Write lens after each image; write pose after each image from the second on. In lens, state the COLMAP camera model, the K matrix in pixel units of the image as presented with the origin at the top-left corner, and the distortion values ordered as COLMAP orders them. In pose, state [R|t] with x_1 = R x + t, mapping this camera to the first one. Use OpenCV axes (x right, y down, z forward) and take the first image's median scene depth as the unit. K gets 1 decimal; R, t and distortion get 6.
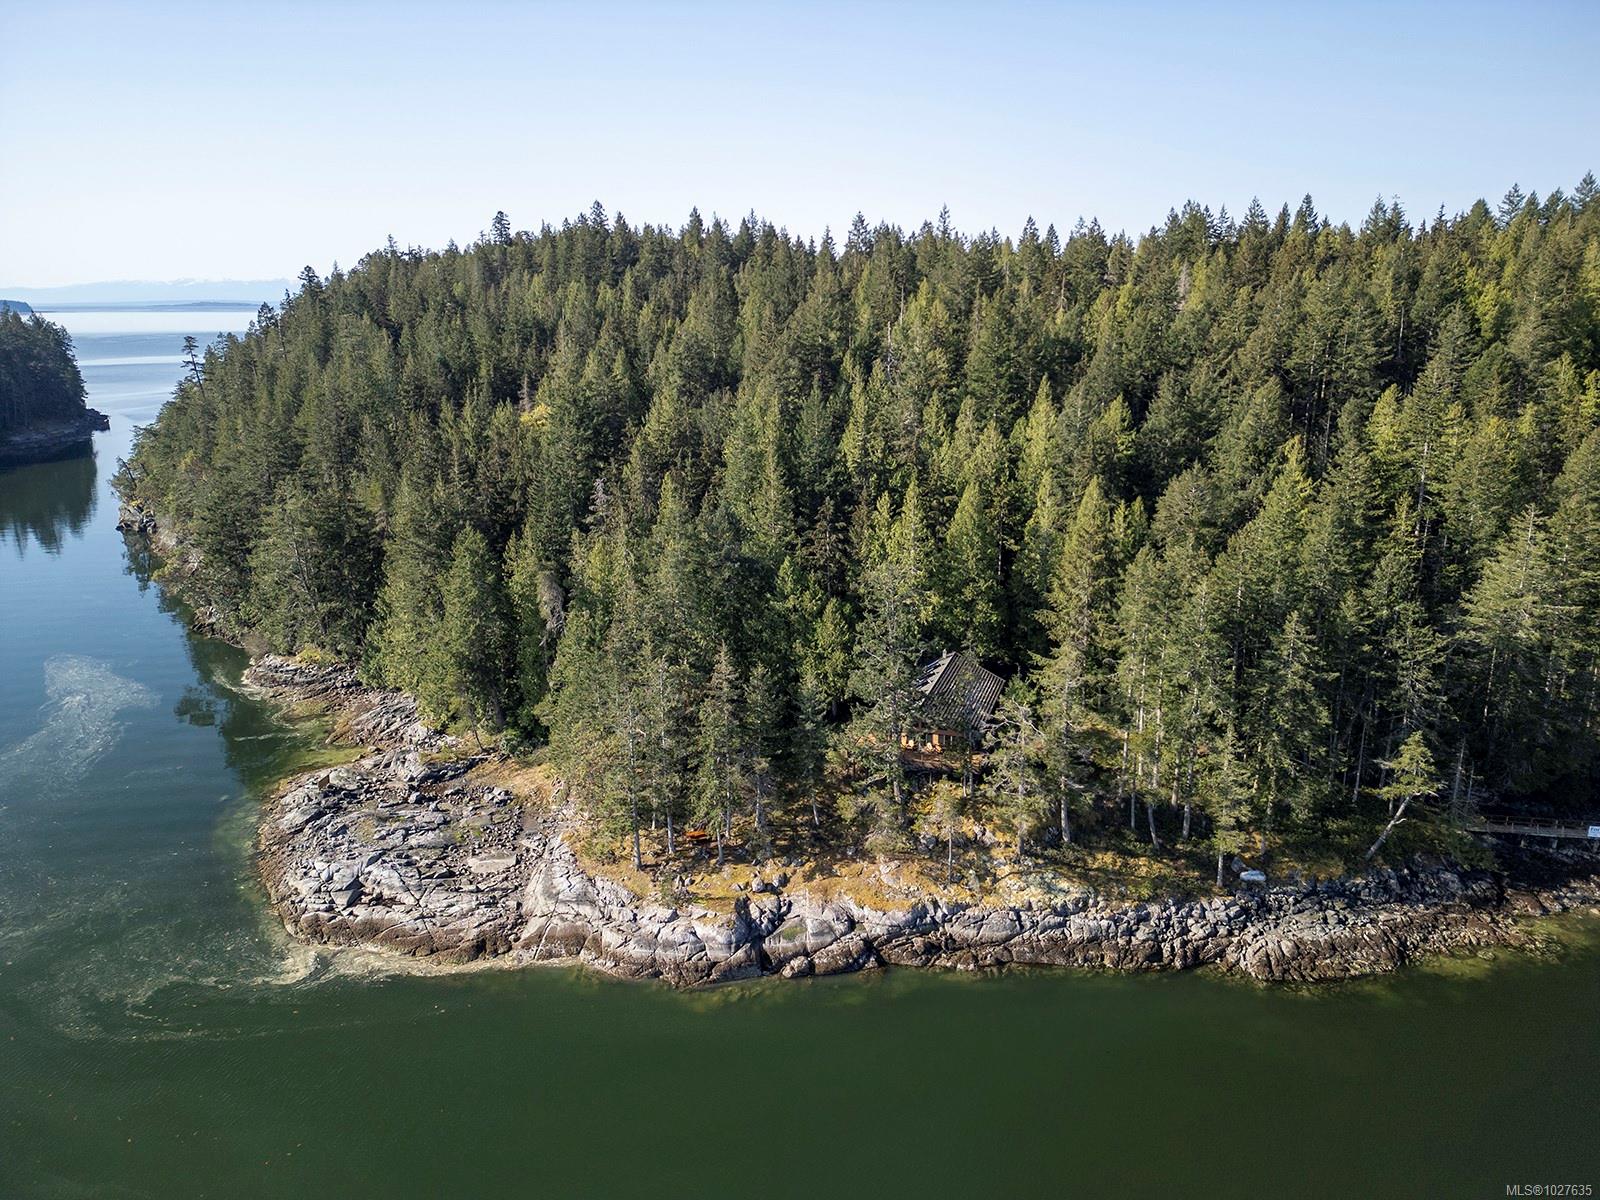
lens RADIAL K [[1103.0, 0, 806.1], [0, 1103.0, 597.3], [0, 0, 1]] dist [0.035435, -0.016551]
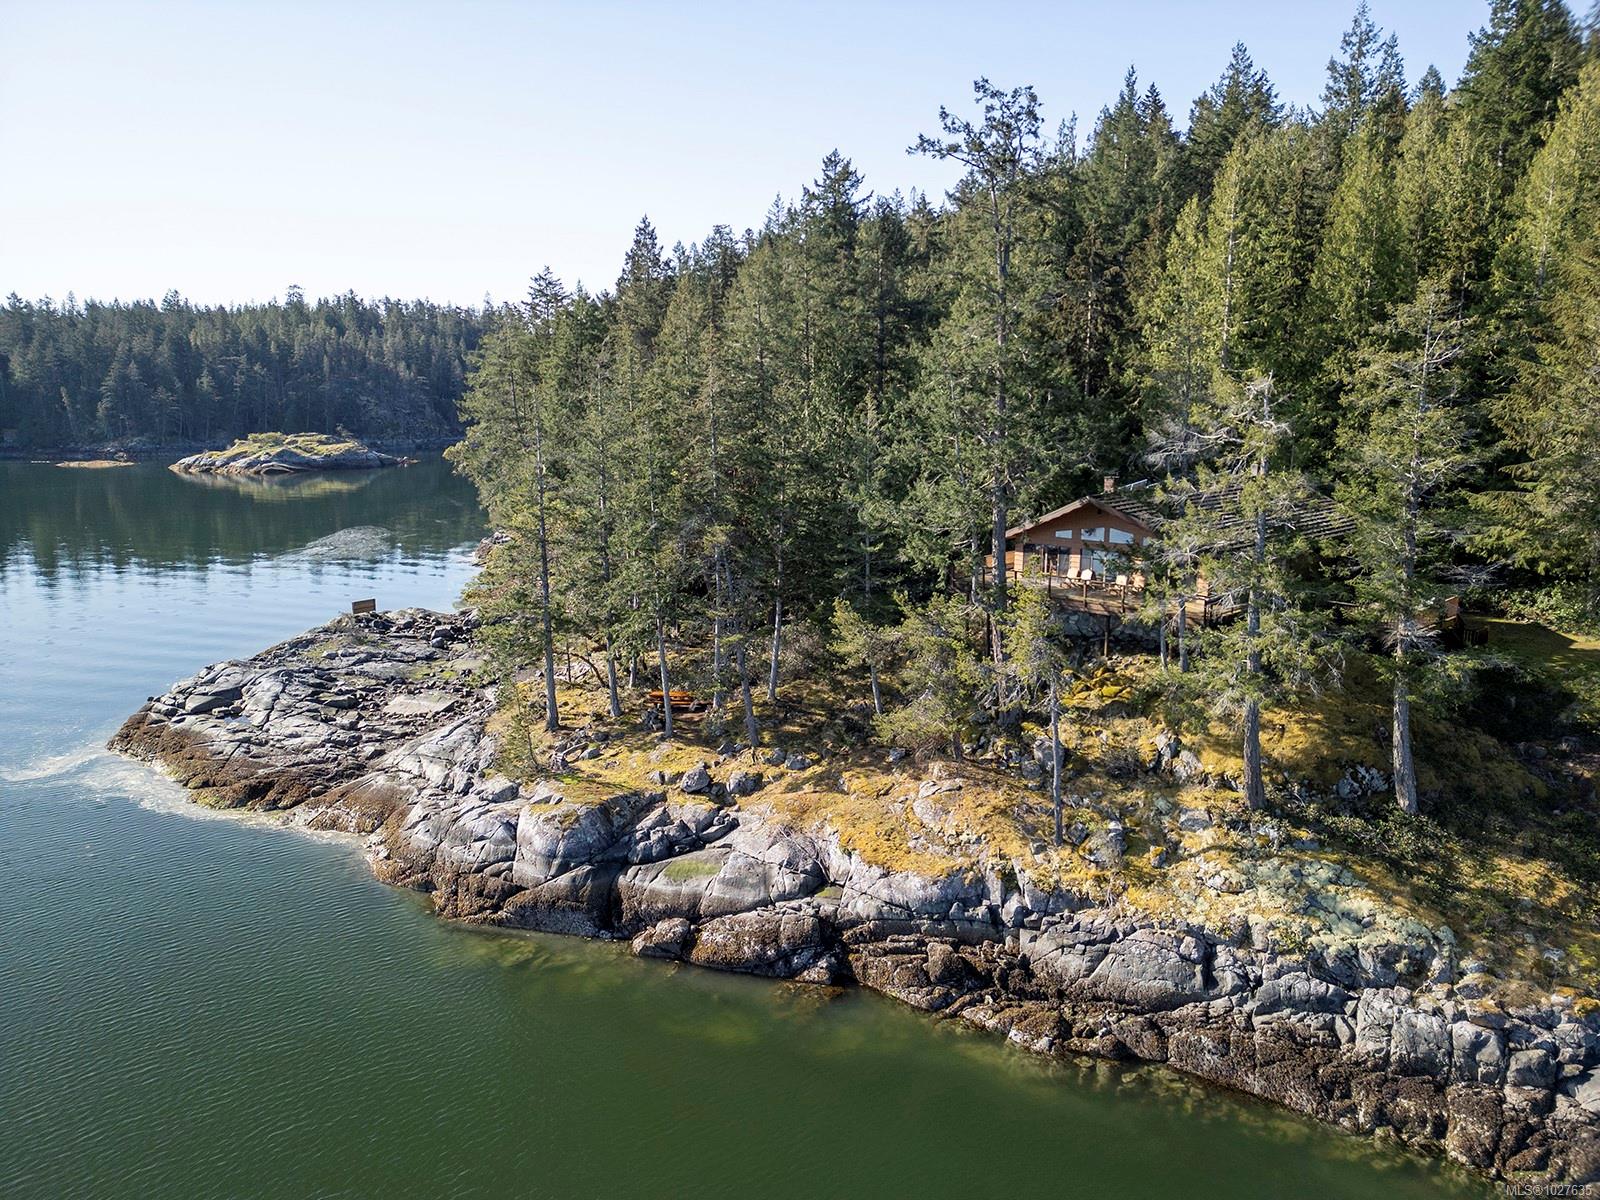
lens RADIAL K [[1103.0, 0, 793.4], [0, 1103.0, 605.1], [0, 0, 1]] dist [0.035435, -0.016551]
pose [[0.880280, 0.091090, -0.465629, 0.233342], [-0.121393, 0.991972, -0.035437, 0.199566], [0.458663, 0.087719, 0.884270, 0.585042]]
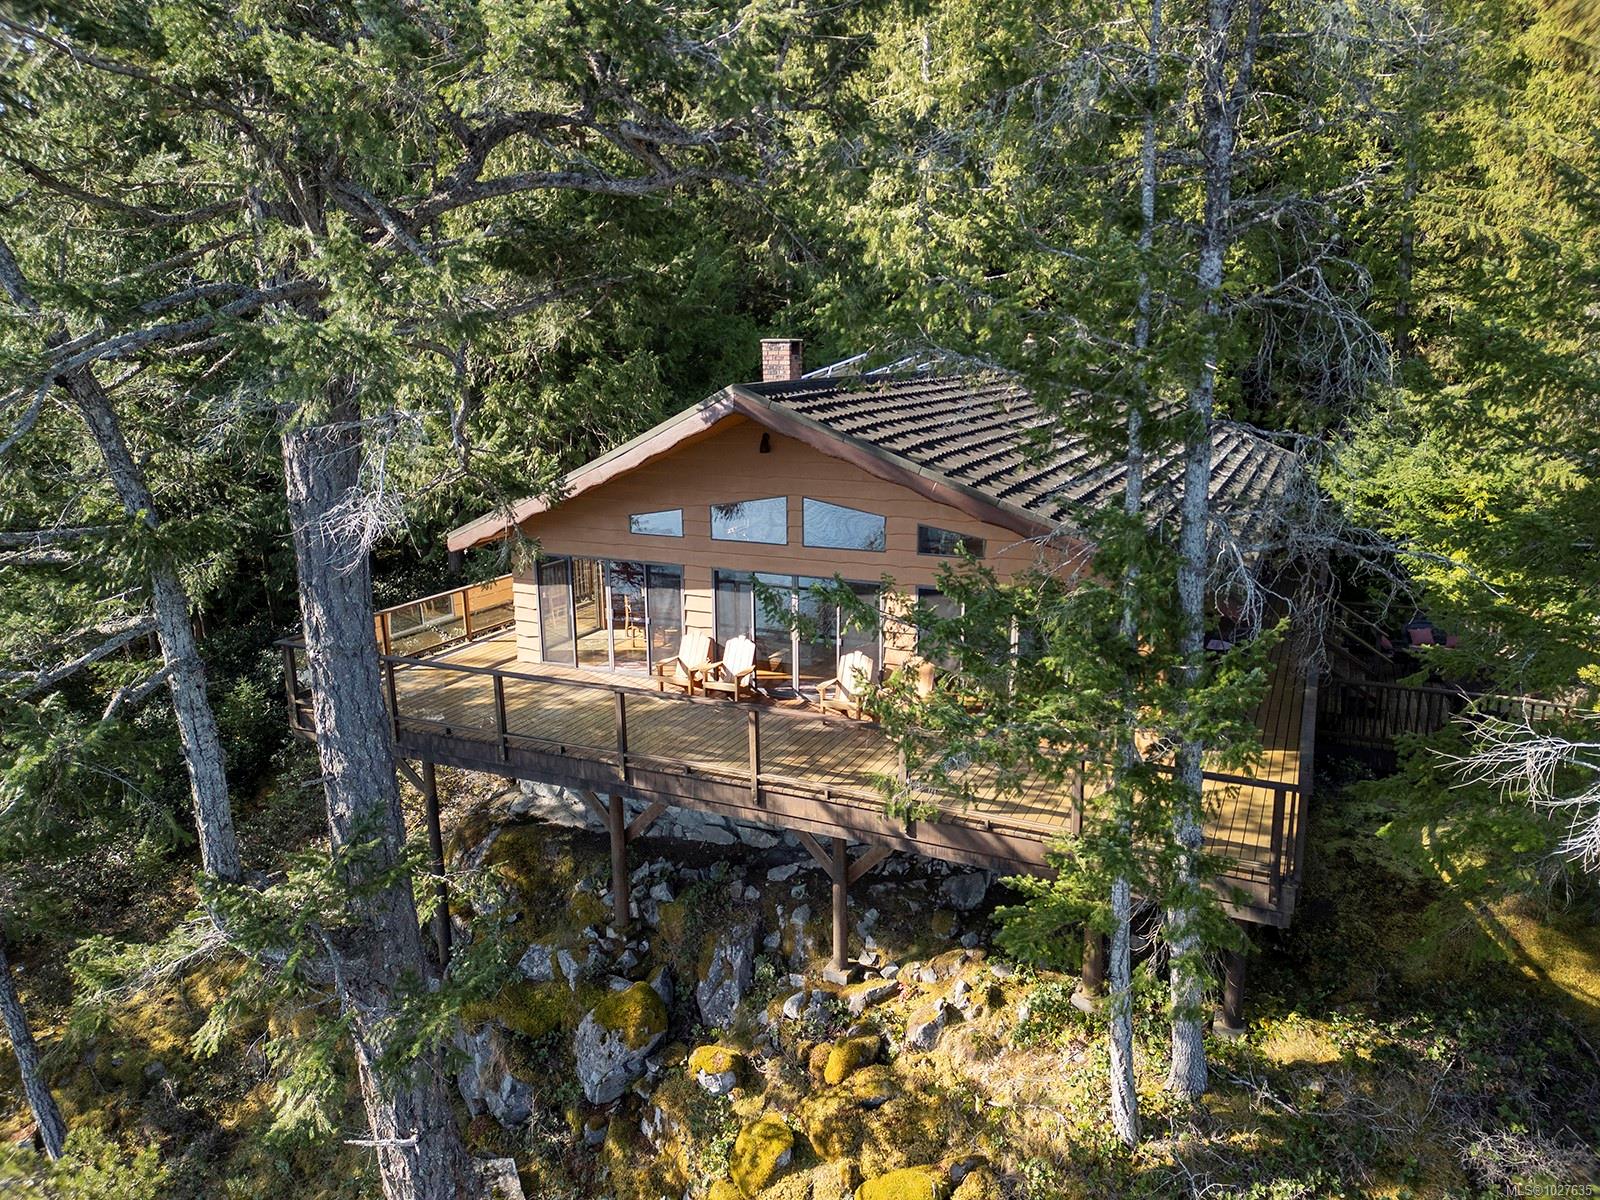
lens RADIAL K [[1103.0, 0, 801.5], [0, 1103.0, 601.1], [0, 0, 1]] dist [0.035435, -0.016551]
pose [[0.992781, 0.026023, -0.117084, 0.134994], [-0.029676, 0.999122, -0.029566, 0.145095], [0.116212, 0.032827, 0.992682, 0.963829]]
